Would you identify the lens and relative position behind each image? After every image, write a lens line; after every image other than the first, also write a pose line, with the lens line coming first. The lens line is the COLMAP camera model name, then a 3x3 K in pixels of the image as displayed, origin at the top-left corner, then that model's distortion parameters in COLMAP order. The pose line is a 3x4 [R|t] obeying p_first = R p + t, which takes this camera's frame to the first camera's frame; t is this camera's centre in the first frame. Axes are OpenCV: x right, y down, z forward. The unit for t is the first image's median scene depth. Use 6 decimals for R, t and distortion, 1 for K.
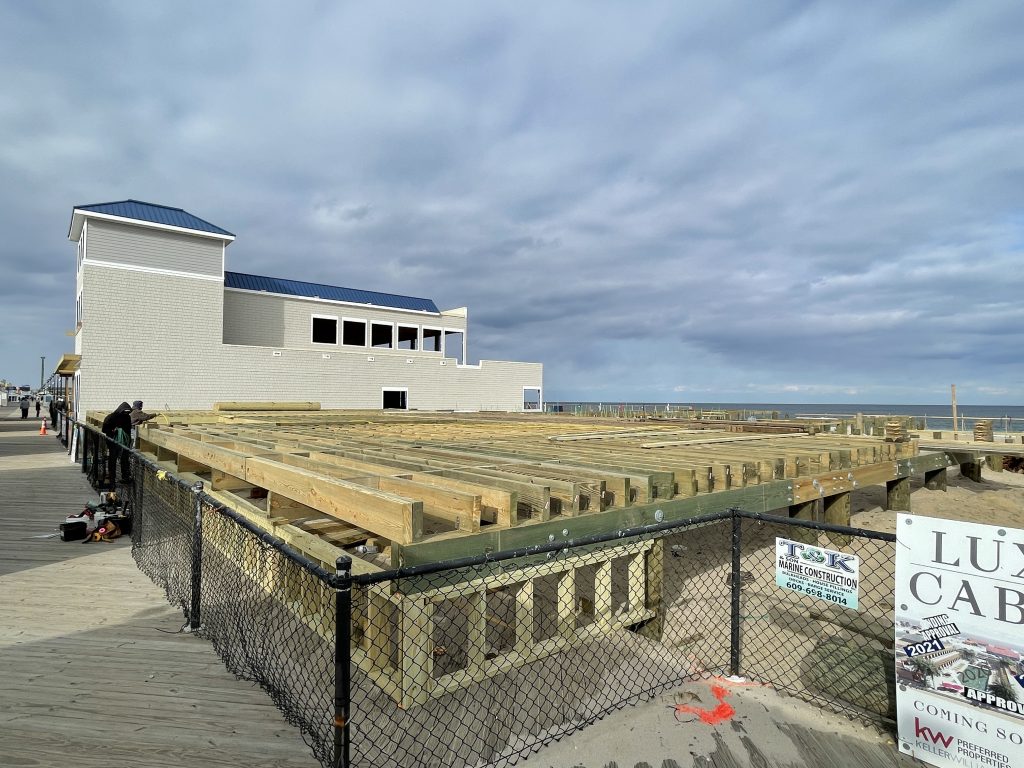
lens RADIAL K [[576.5, 0, 512.0], [0, 576.5, 384.0], [0, 0, 1]] dist [0.002518, 0.000103]
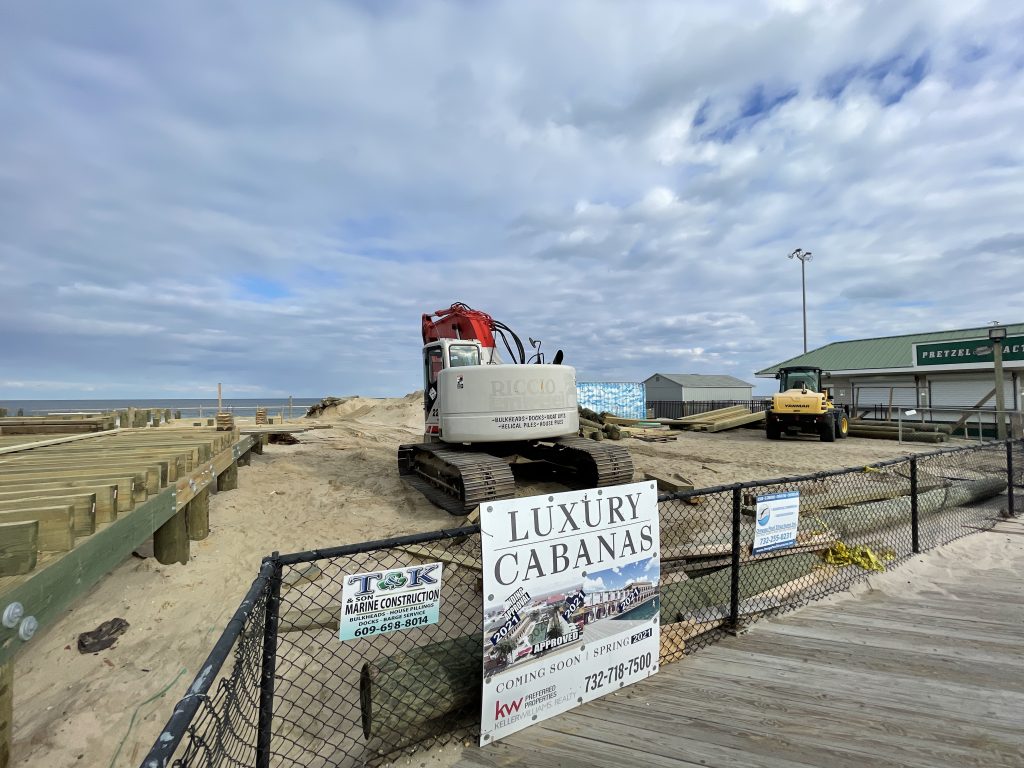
lens RADIAL K [[410.7, 0, 513.3], [0, 410.7, 385.5], [0, 0, 1]] dist [-0.002567, -0.000479]
pose [[0.234560, 0.015668, 0.971975, -0.000764], [-0.018271, 0.999765, -0.011707, 0.027893], [-0.971930, -0.015013, 0.234791, 0.719586]]
